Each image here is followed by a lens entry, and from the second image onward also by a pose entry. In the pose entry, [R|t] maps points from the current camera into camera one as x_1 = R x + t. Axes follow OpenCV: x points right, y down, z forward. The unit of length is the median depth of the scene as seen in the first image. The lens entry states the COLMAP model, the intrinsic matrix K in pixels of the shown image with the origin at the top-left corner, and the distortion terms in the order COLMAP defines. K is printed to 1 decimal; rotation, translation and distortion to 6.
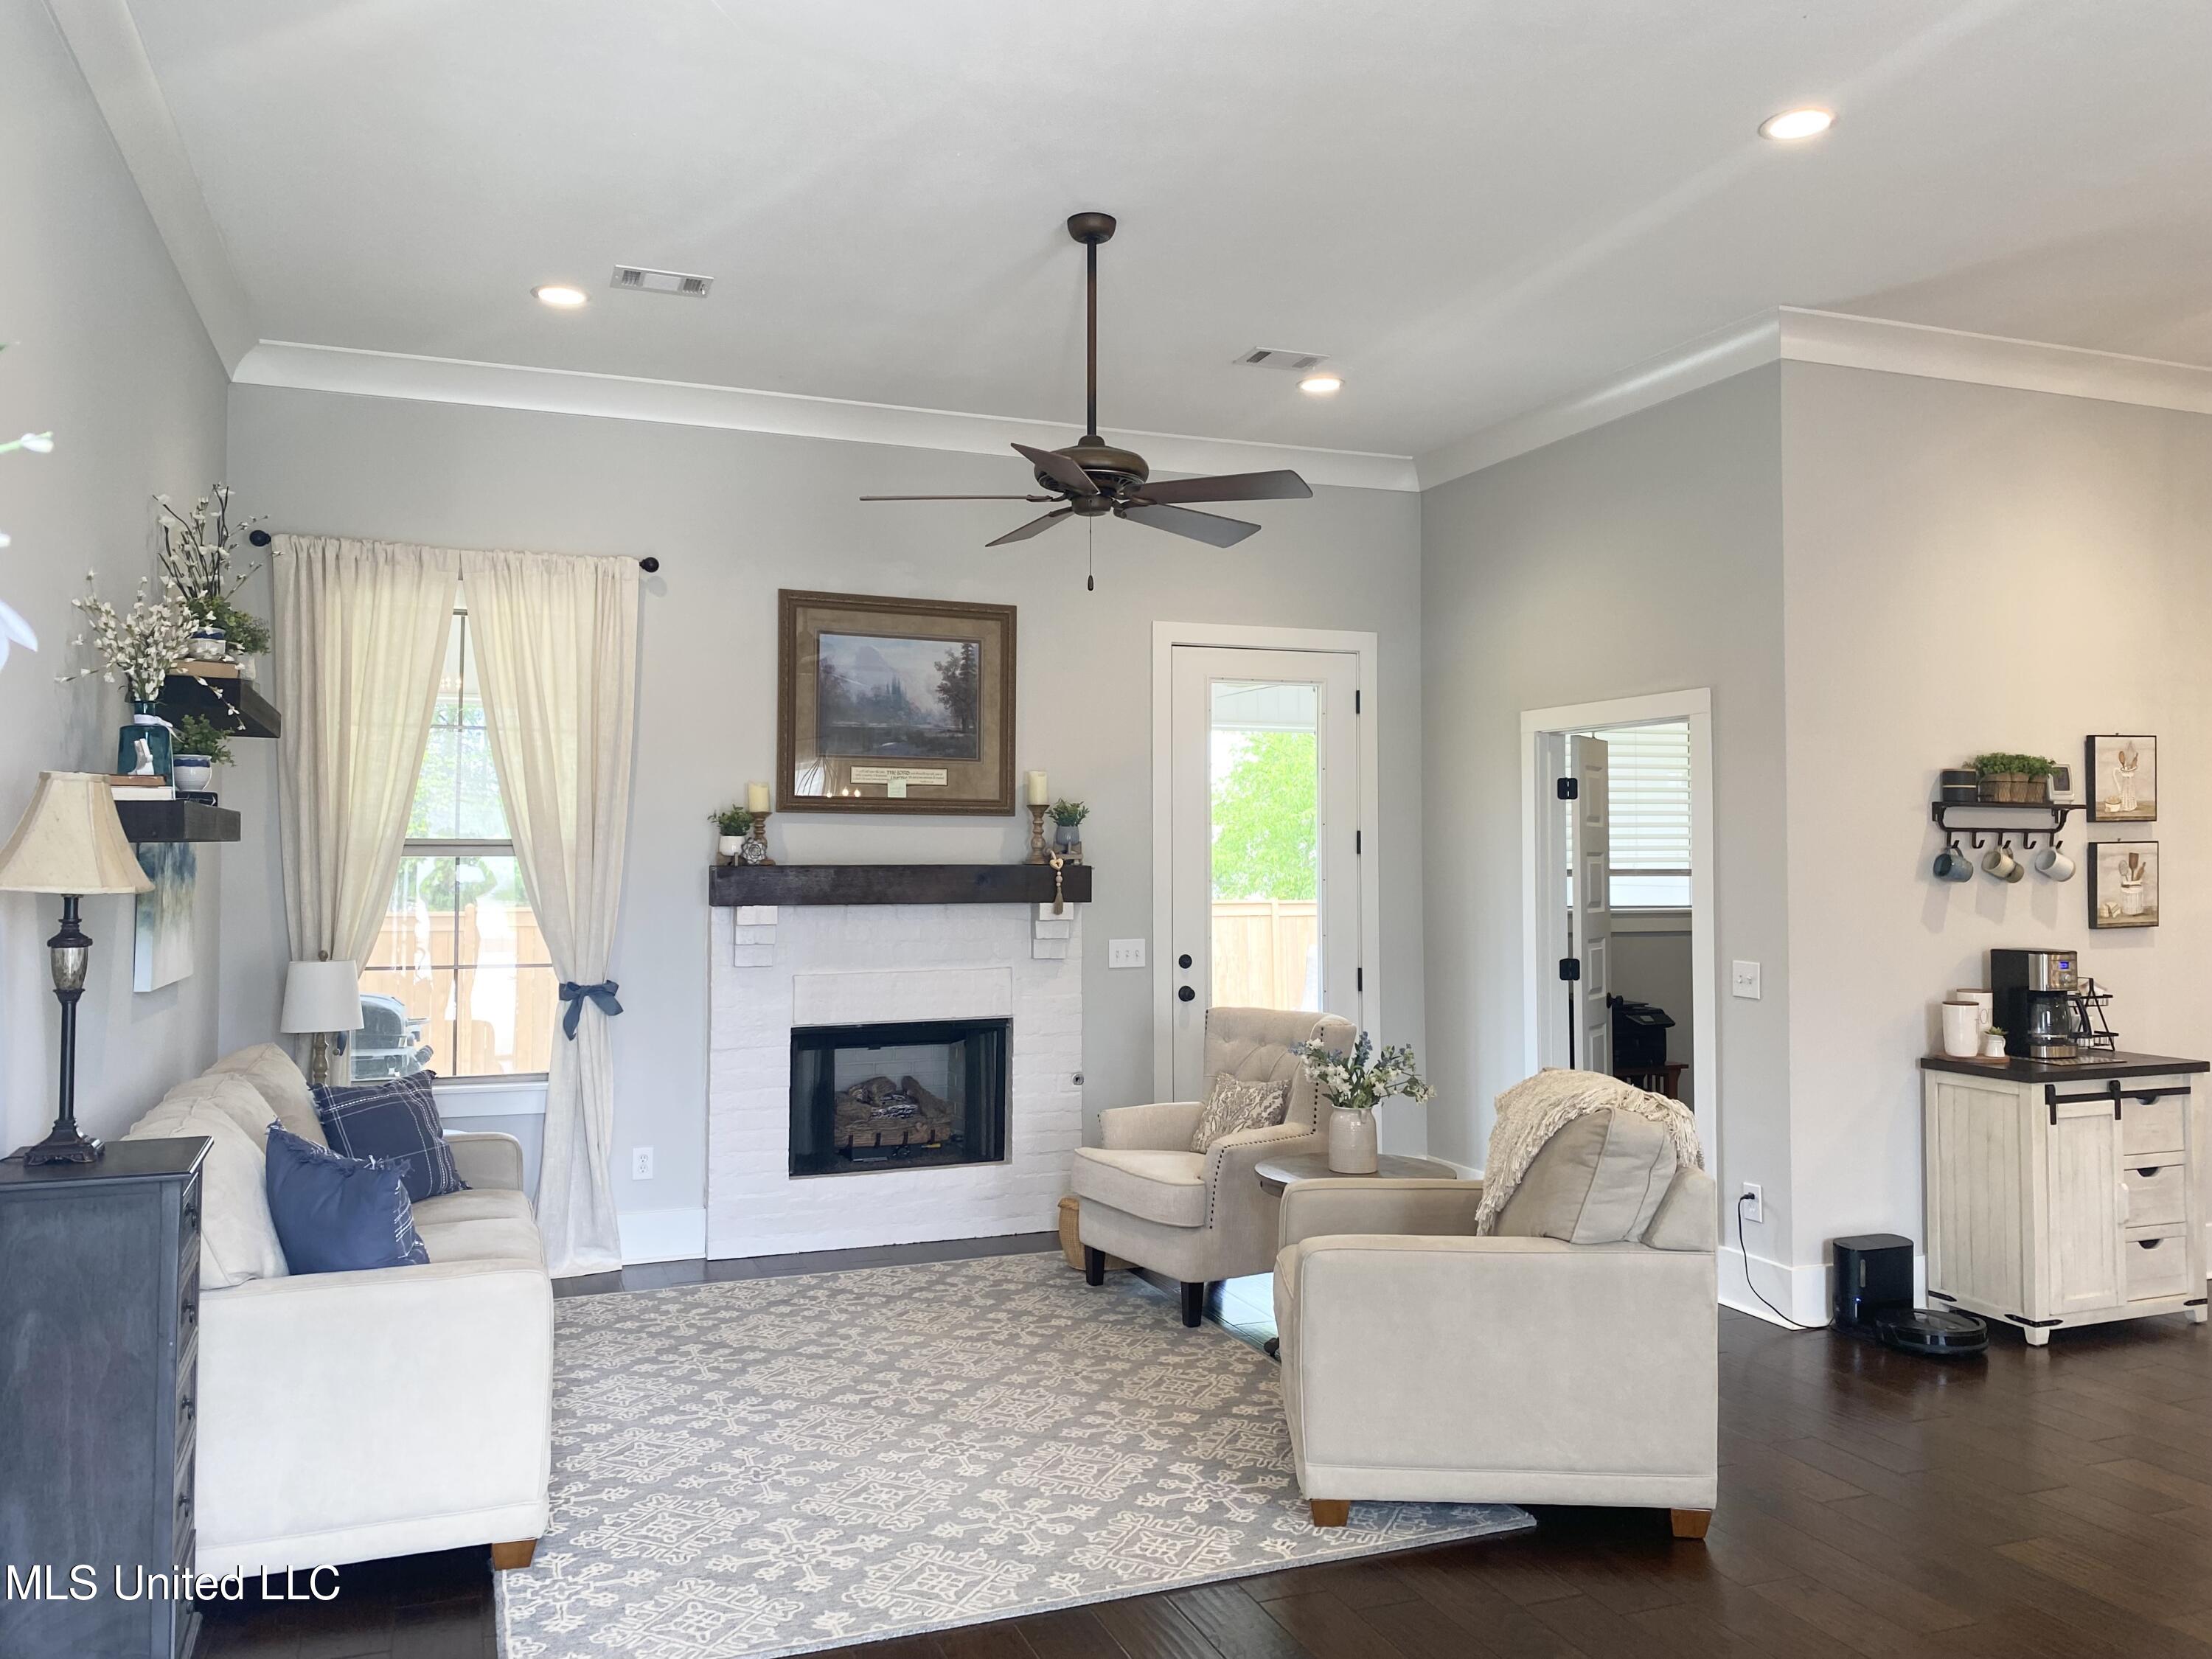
lens RADIAL K [[1693.1, 0, 1119.1], [0, 1693.1, 831.3], [0, 0, 1]] dist [0.028503, 0.017006]
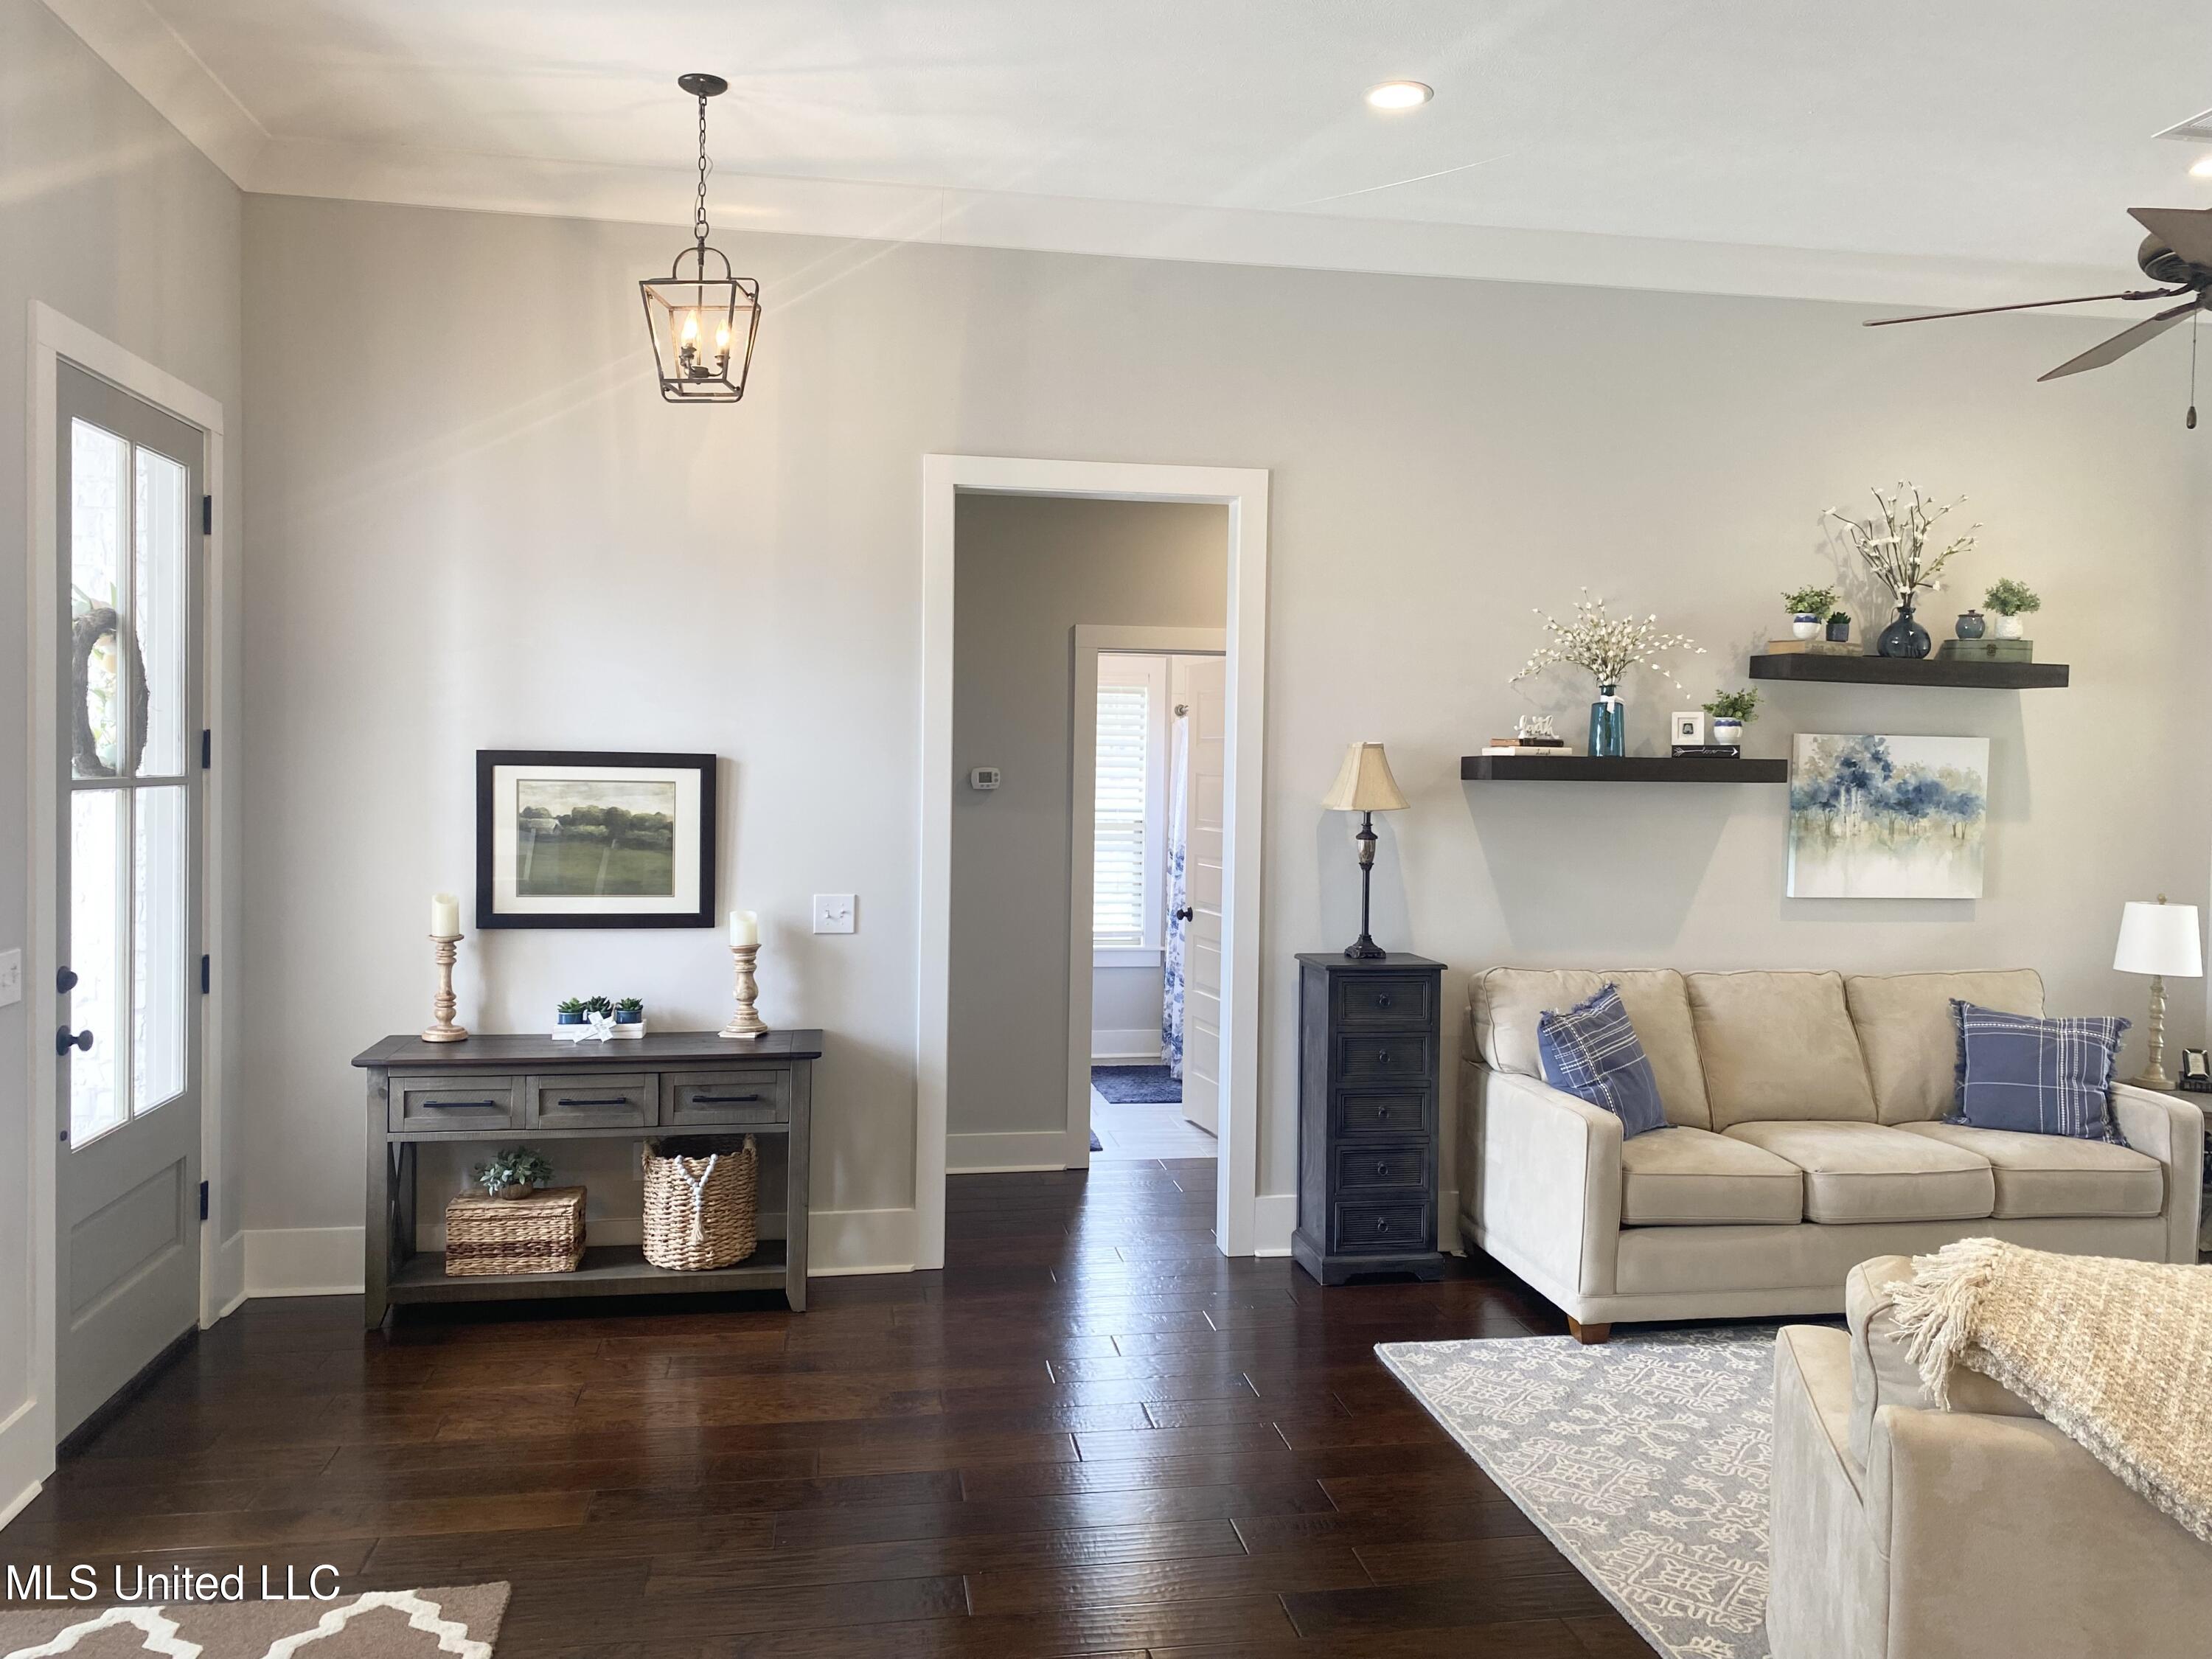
lens RADIAL K [[1693.1, 0, 1110.6], [0, 1693.1, 793.8], [0, 0, 1]] dist [0.028503, 0.017006]
pose [[-0.200869, 0.010700, -0.979560, 0.621501], [0.001767, 0.999943, 0.010560, -0.000107], [0.979616, 0.000390, -0.200877, 0.574828]]
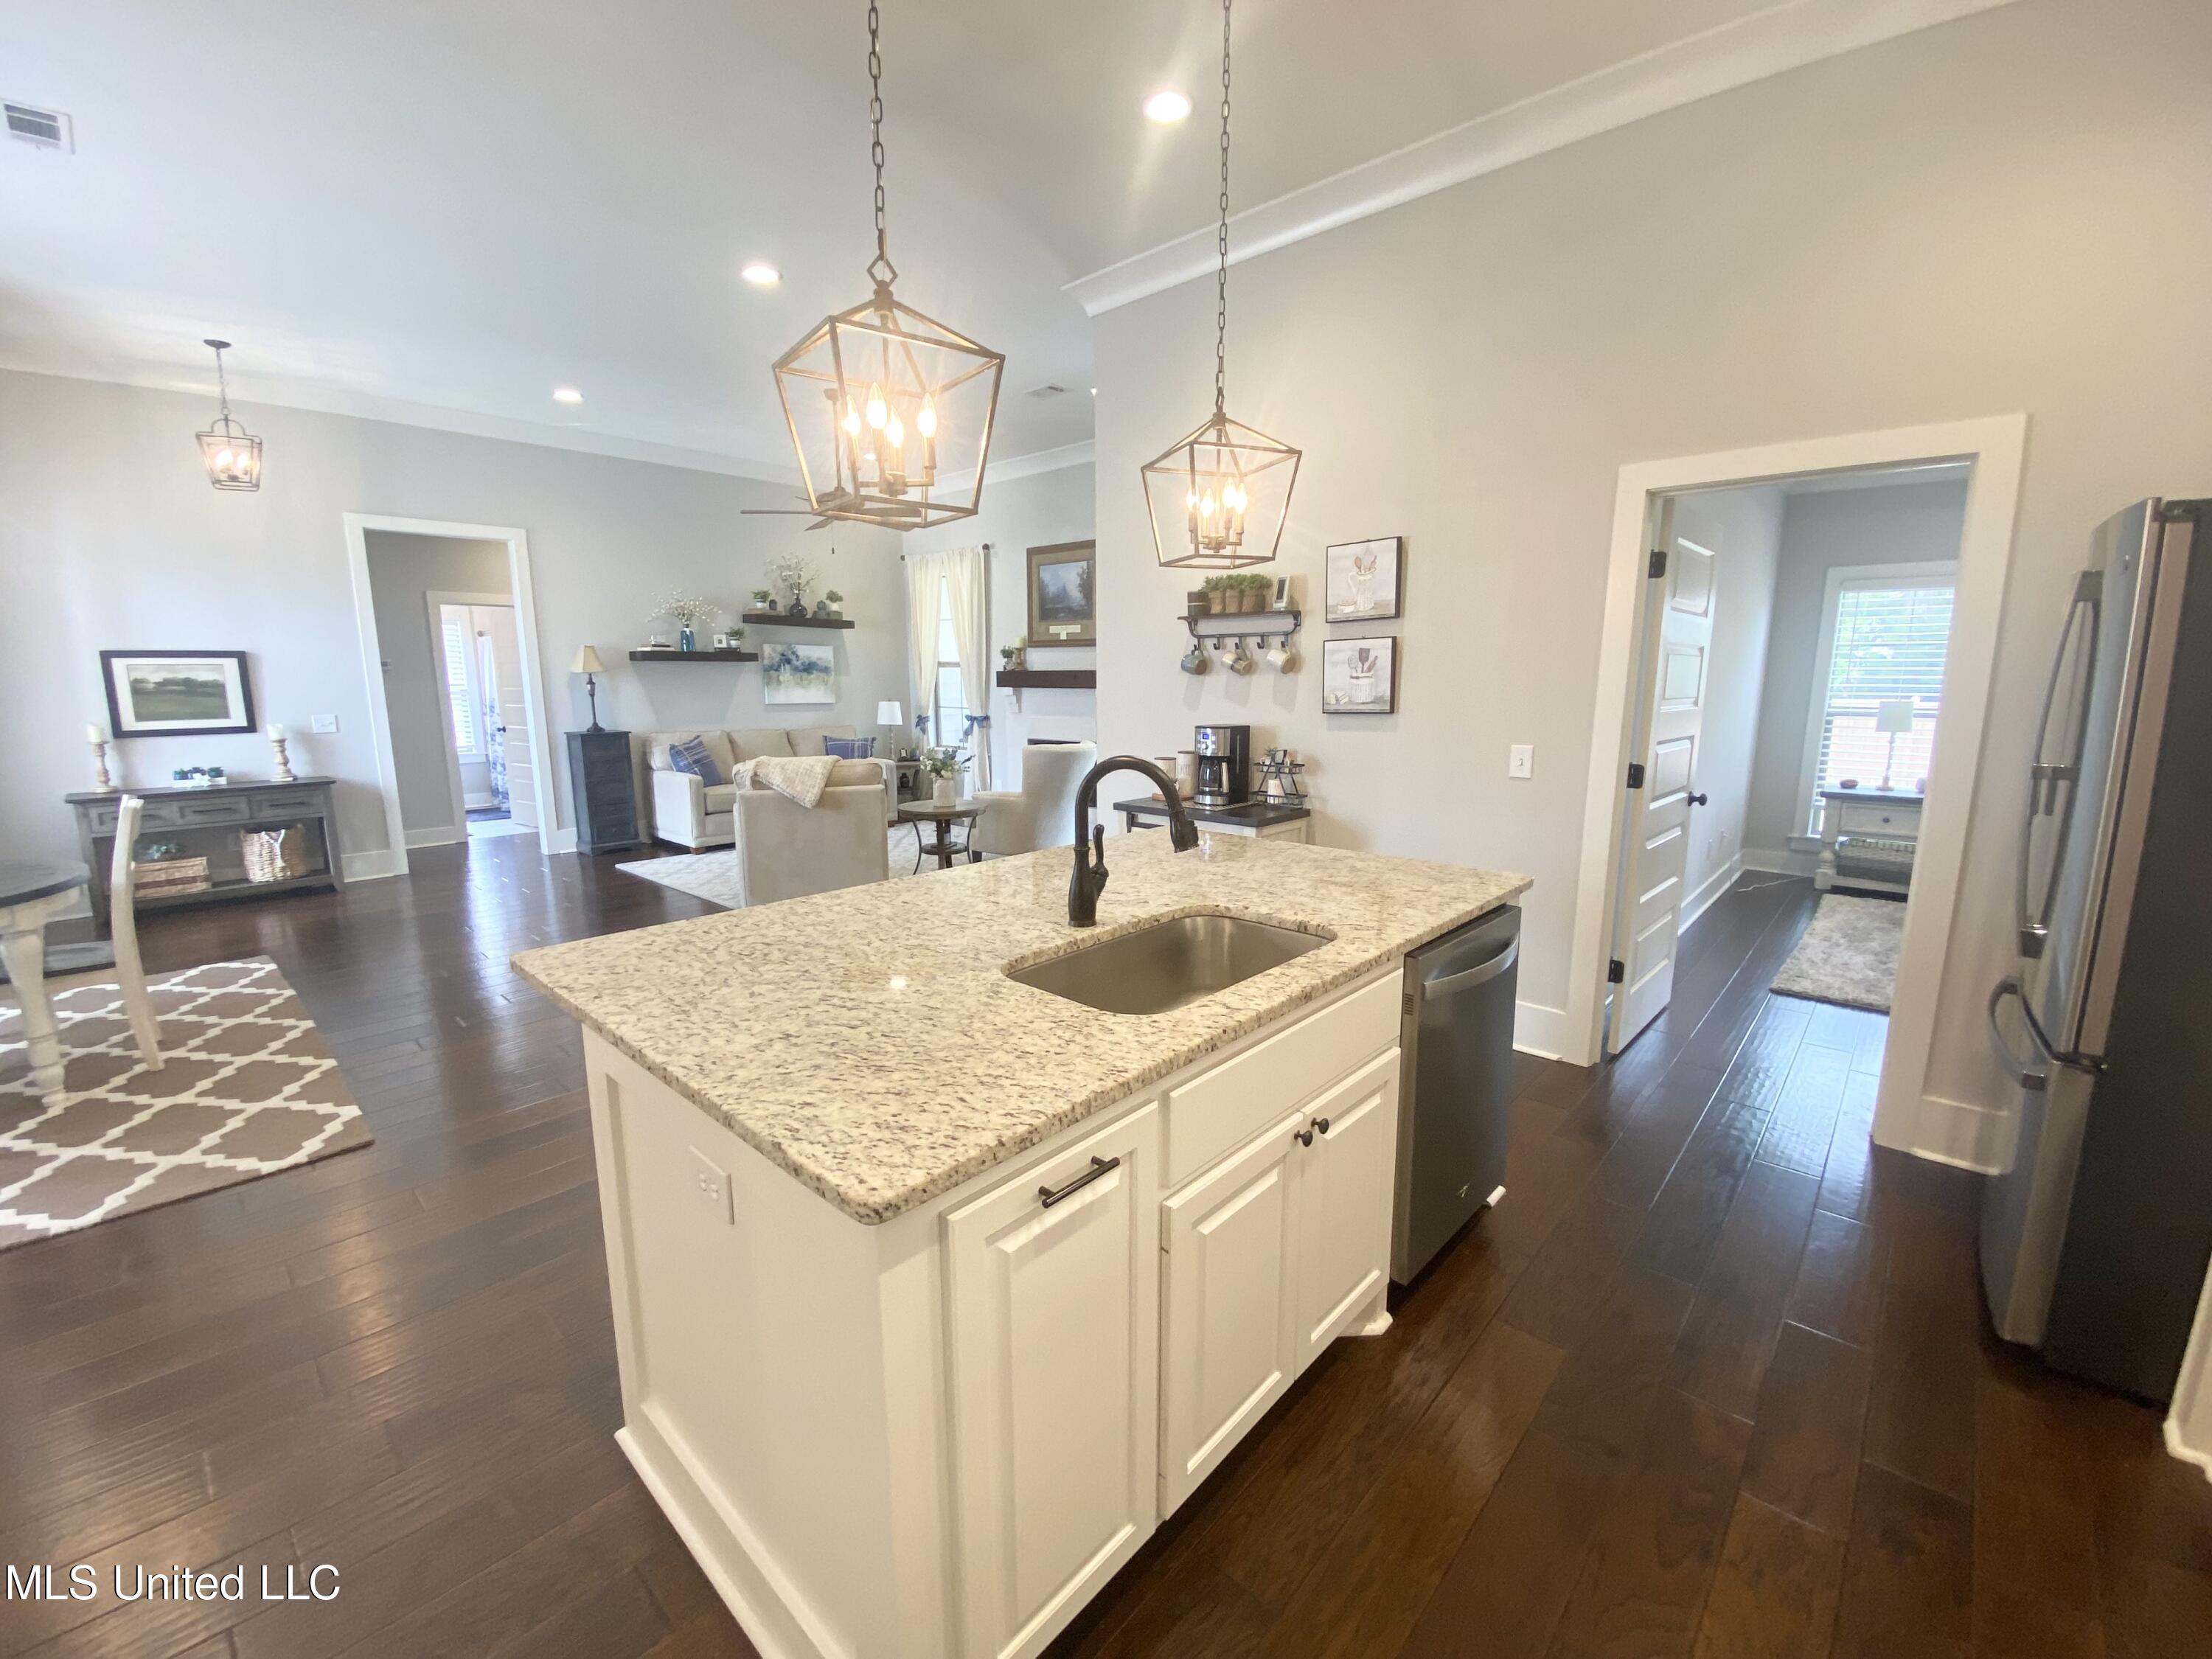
lens RADIAL K [[904.0, 0, 1149.4], [0, 904.0, 841.6], [0, 0, 1]] dist [-0.018722, -0.006664]
pose [[0.475625, 0.155941, -0.865715, 1.114780], [0.013005, 0.982807, 0.184178, 0.027330], [0.879552, -0.098859, 0.465420, 0.604802]]
